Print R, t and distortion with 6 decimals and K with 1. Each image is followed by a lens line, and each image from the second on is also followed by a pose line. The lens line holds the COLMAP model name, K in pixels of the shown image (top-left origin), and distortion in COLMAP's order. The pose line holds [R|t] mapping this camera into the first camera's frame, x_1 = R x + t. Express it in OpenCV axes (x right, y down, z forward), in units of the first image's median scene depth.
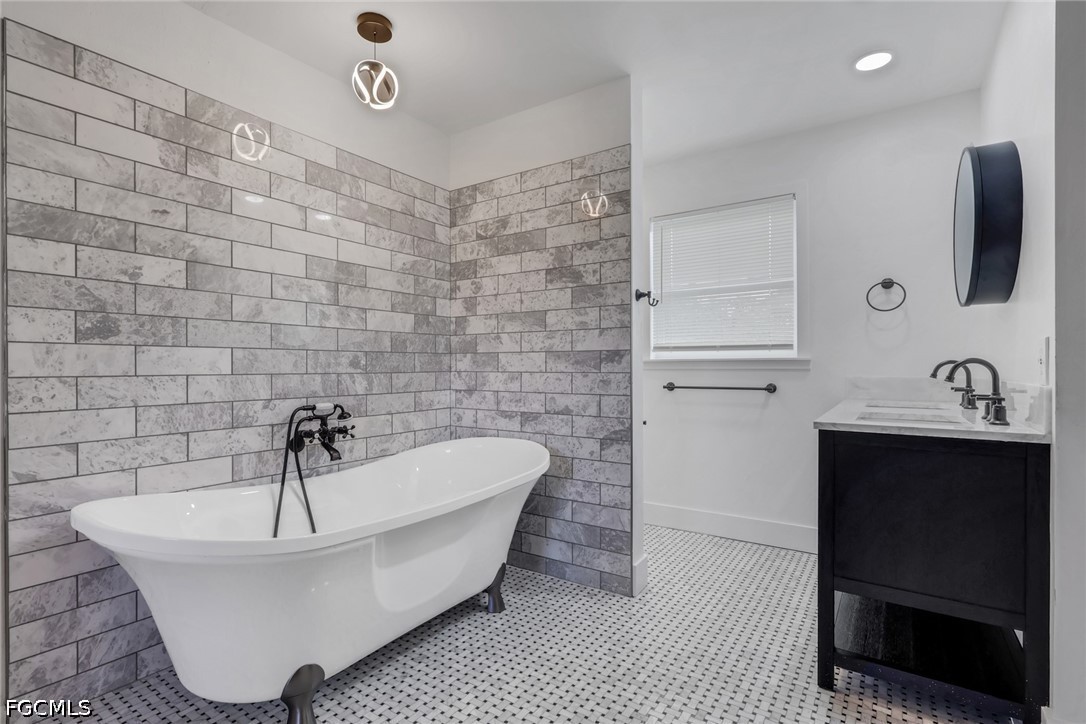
lens RADIAL K [[517.6, 0, 519.6], [0, 517.6, 368.5], [0, 0, 1]] dist [-0.005267, 0.000303]
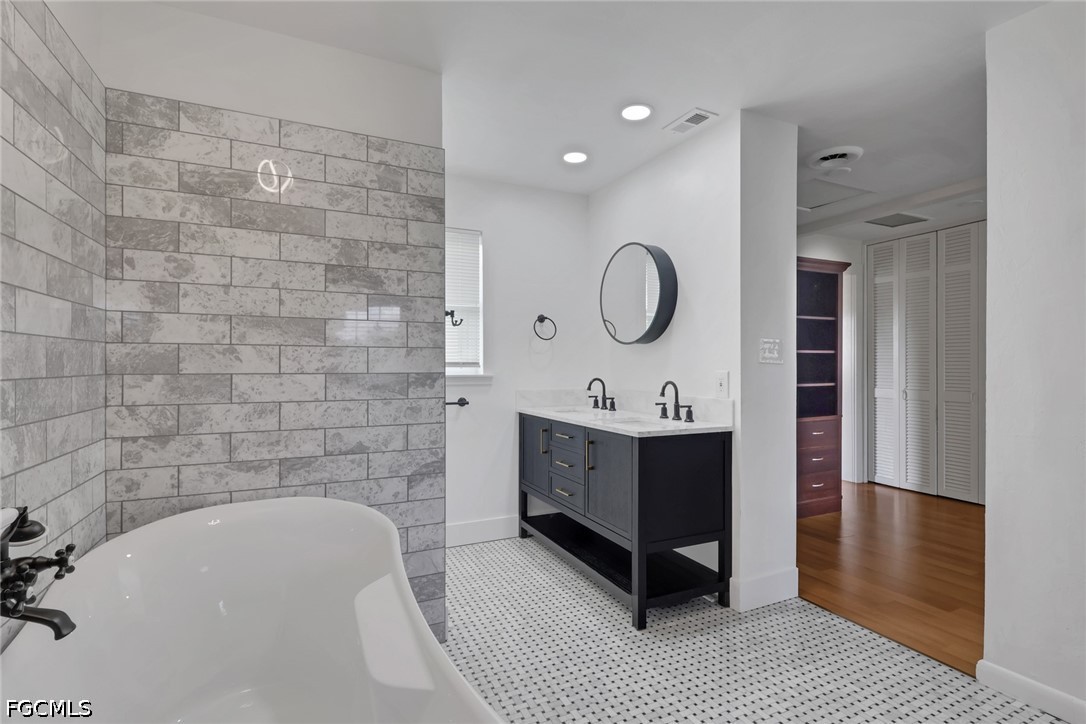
lens RADIAL K [[517.6, 0, 542.3], [0, 517.6, 364.7], [0, 0, 1]] dist [-0.005267, 0.000303]
pose [[0.489745, 0.002544, 0.871862, -0.442047], [0.003521, 0.999982, -0.004896, -0.039823], [-0.871859, 0.005468, 0.489727, 0.350434]]
